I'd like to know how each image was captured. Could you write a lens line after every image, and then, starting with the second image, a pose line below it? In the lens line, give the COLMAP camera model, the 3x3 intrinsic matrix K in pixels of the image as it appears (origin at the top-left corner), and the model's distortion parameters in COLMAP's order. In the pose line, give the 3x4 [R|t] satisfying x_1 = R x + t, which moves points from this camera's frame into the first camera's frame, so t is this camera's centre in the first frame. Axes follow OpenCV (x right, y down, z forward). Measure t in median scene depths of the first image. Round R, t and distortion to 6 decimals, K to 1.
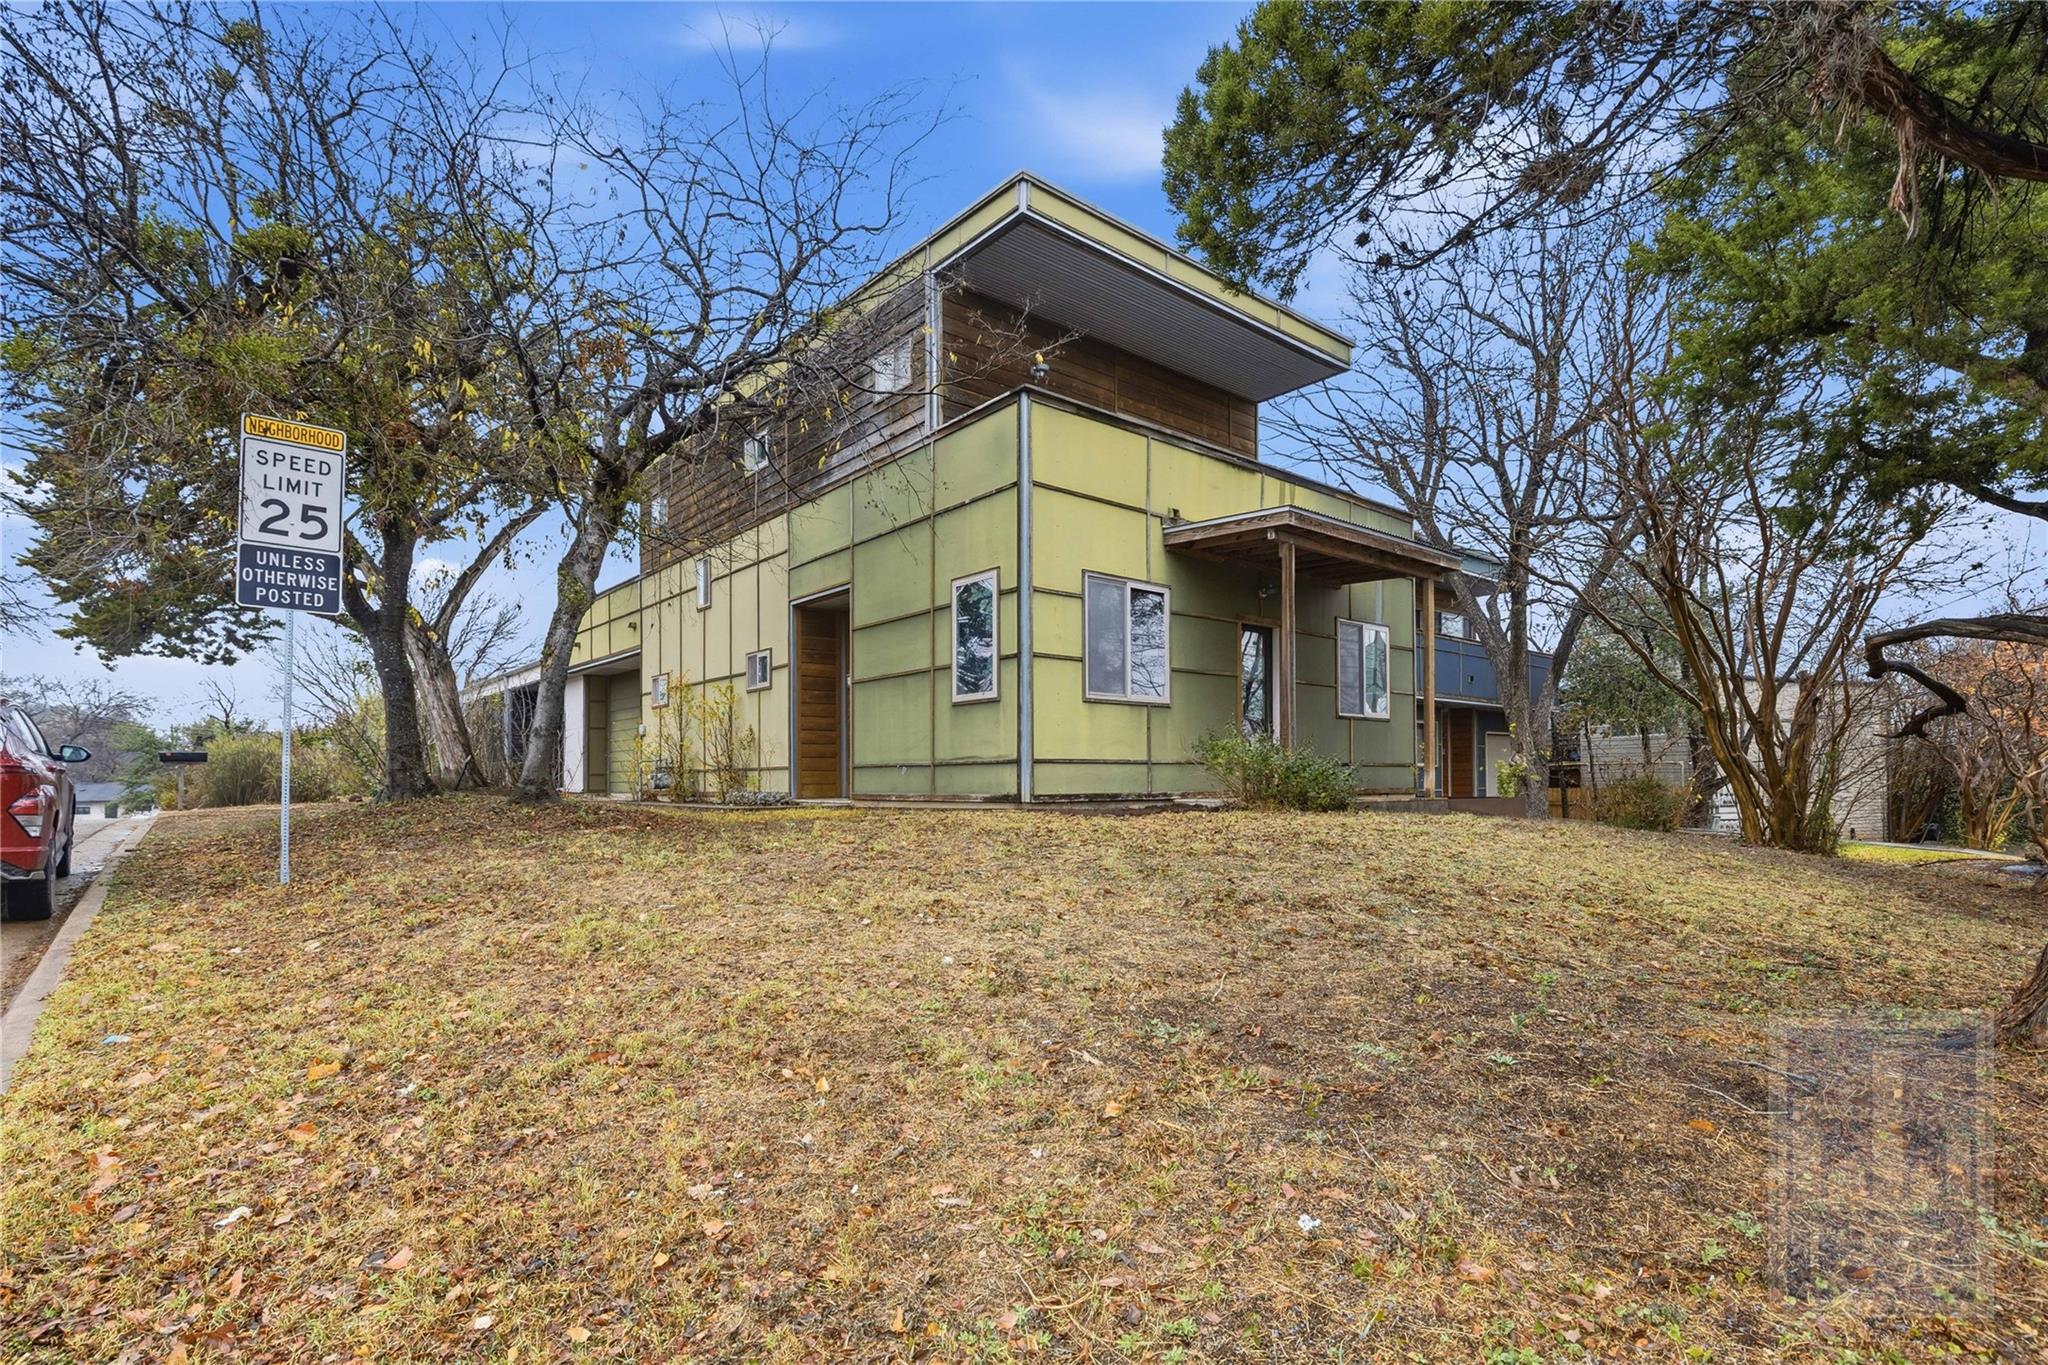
lens RADIAL K [[969.3, 0, 1033.5], [0, 969.3, 759.3], [0, 0, 1]] dist [-0.003427, -0.001949]
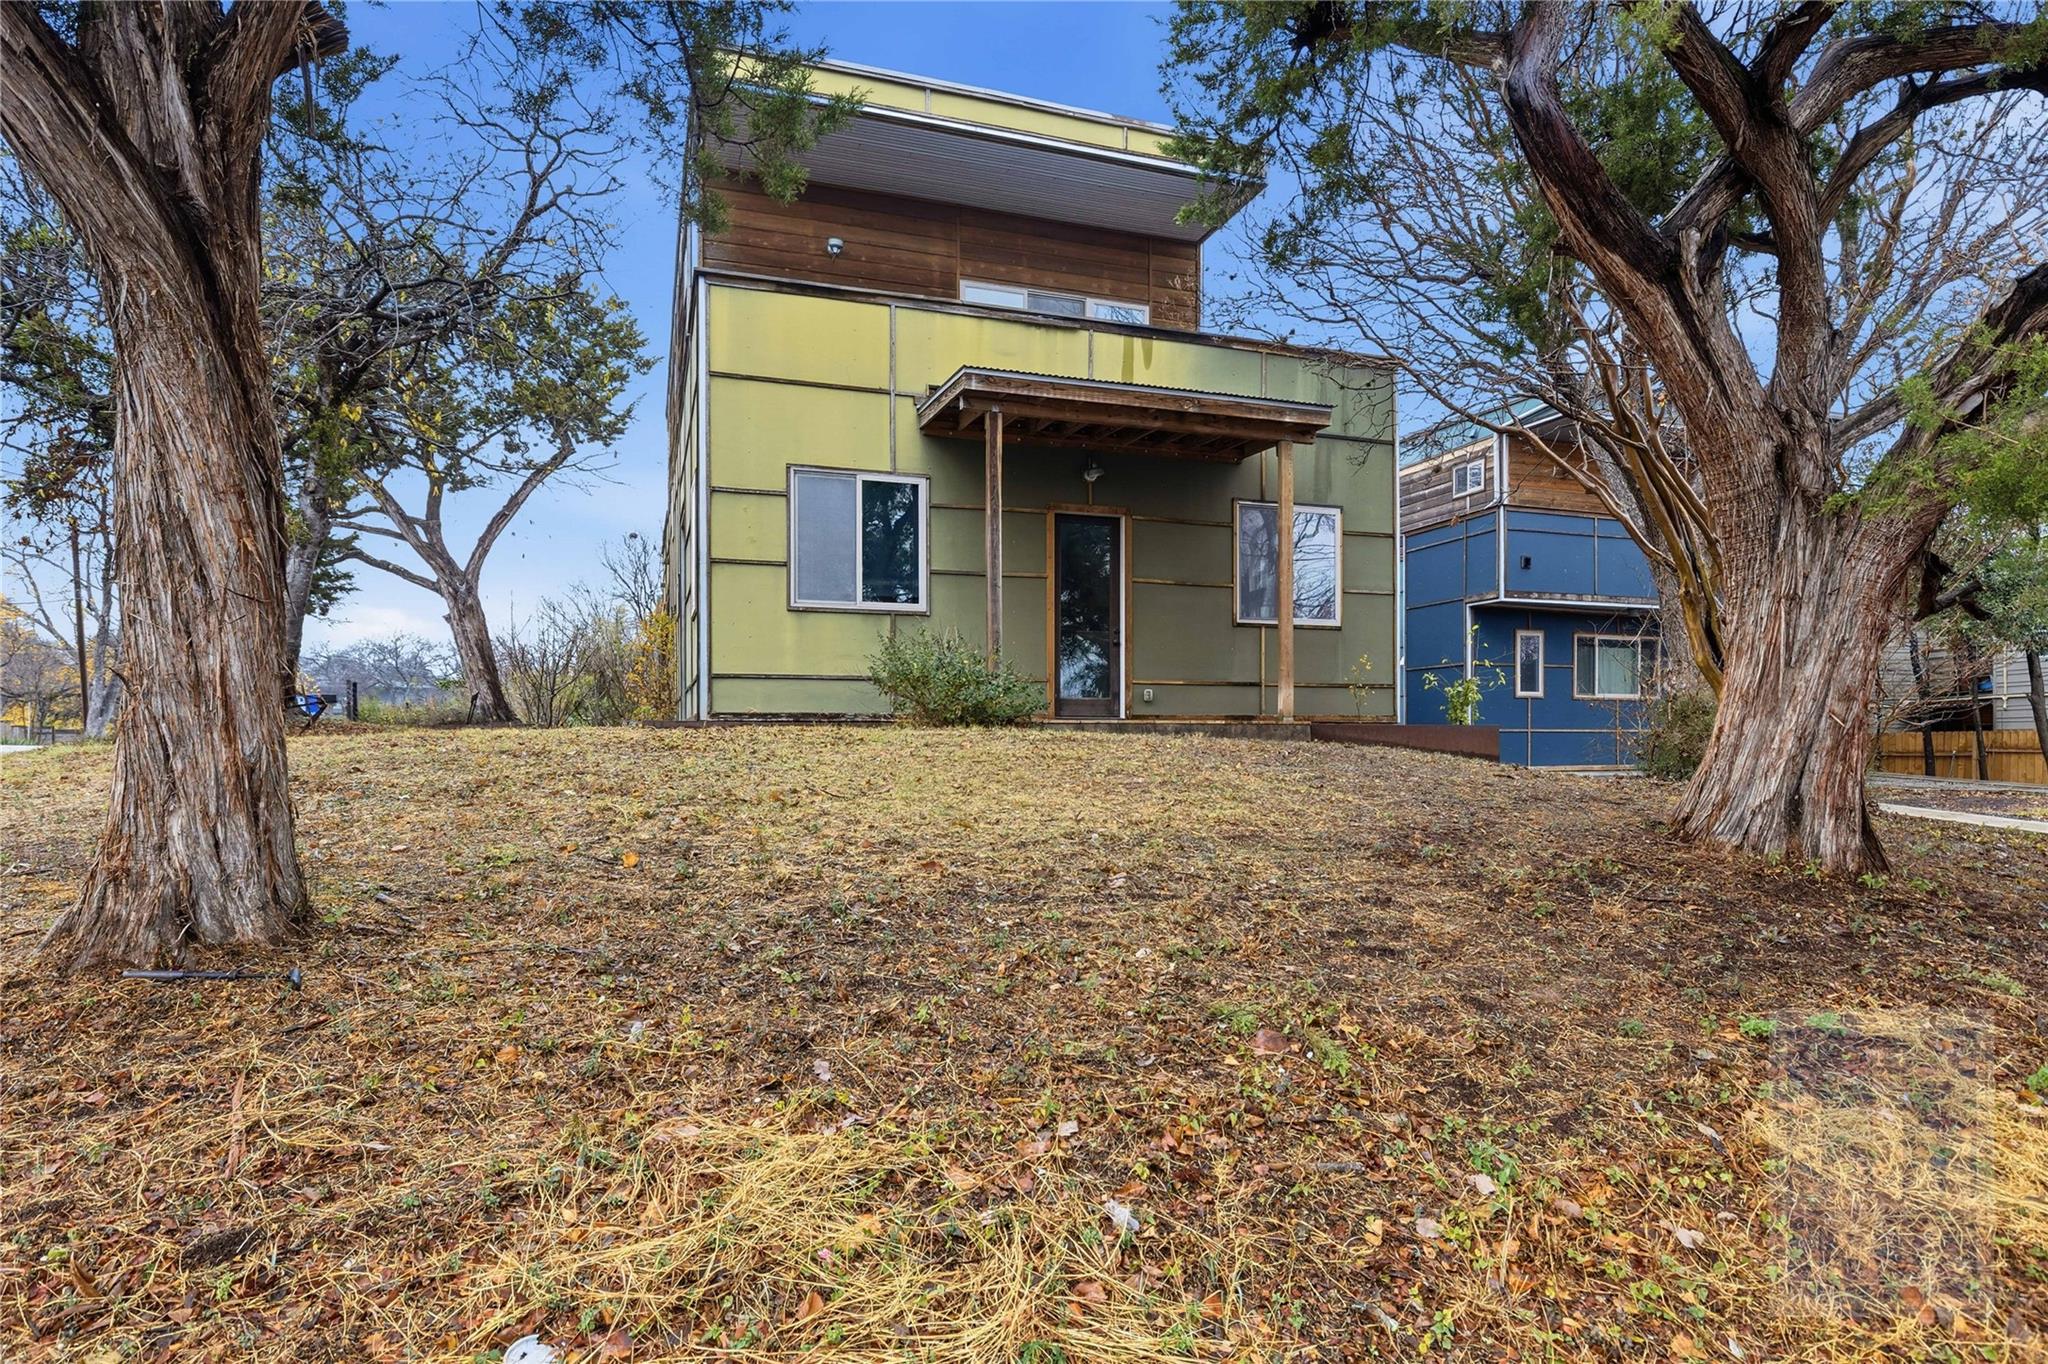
lens RADIAL K [[1122.4, 0, 1033.5], [0, 1122.4, 730.3], [0, 0, 1]] dist [-0.007990, -0.001311]
pose [[0.937747, -0.000855, -0.347319, 0.587492], [0.005842, 0.999894, 0.013310, 0.036924], [0.347271, -0.014510, 0.937652, 0.091877]]
